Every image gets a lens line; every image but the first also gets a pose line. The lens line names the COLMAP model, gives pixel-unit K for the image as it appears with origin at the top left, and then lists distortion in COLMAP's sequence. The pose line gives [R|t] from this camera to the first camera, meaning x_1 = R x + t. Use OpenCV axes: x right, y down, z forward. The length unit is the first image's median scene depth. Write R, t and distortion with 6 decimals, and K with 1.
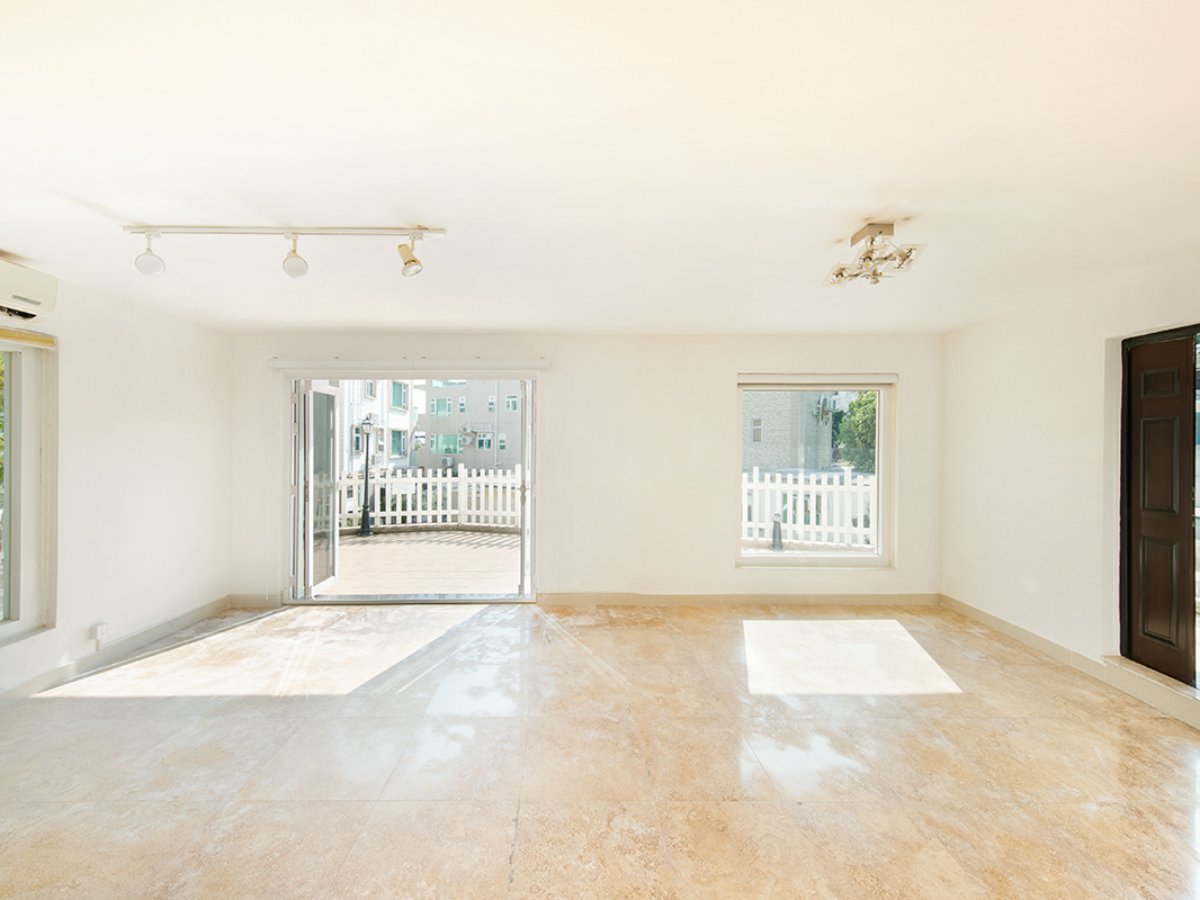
lens RADIAL K [[436.6, 0, 597.1], [0, 436.6, 448.6], [0, 0, 1]] dist [-0.032462, -0.000039]
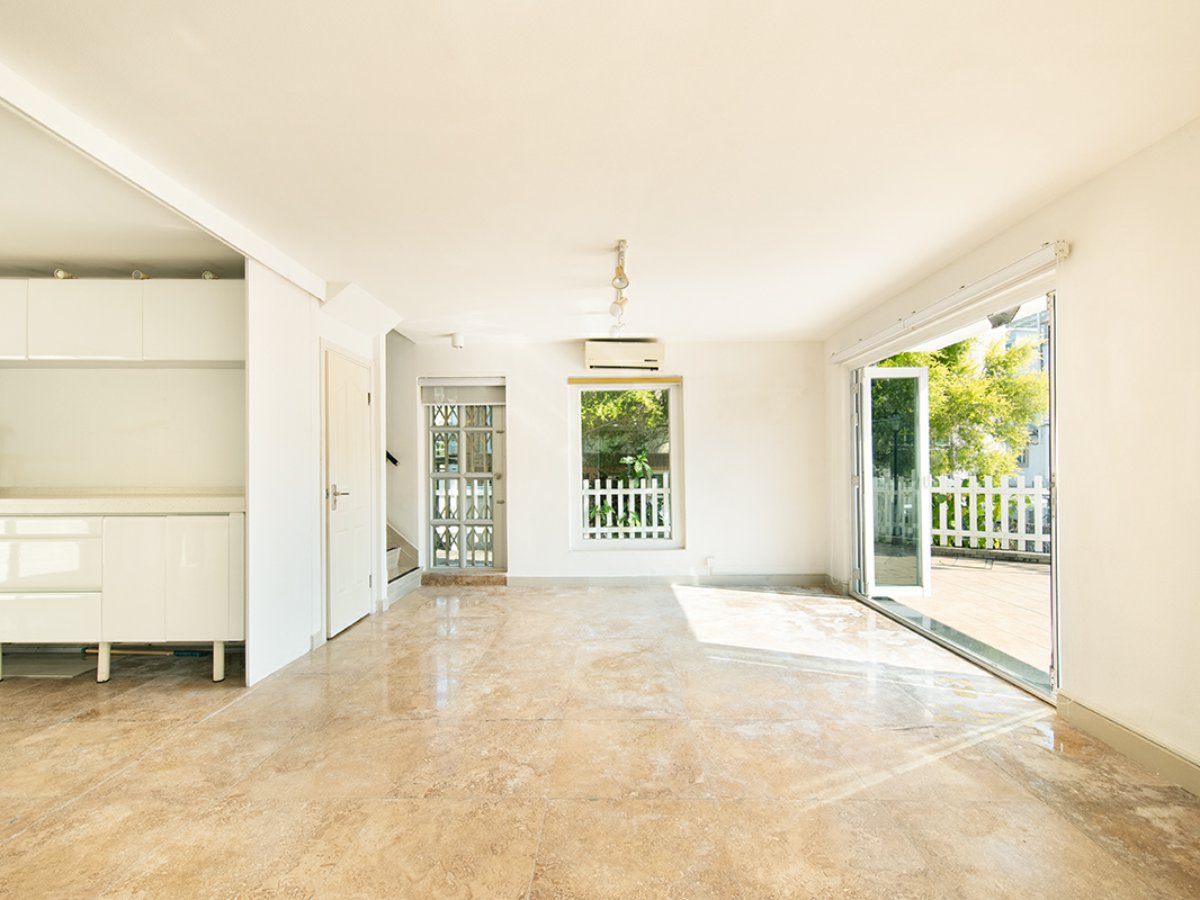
lens RADIAL K [[496.1, 0, 602.0], [0, 496.1, 457.7], [0, 0, 1]] dist [0.001590, 0.000371]
pose [[-0.031006, -0.011423, -0.999454, 0.770597], [0.006795, 0.999909, -0.011639, 0.082714], [0.999496, -0.007152, -0.030926, 0.753308]]
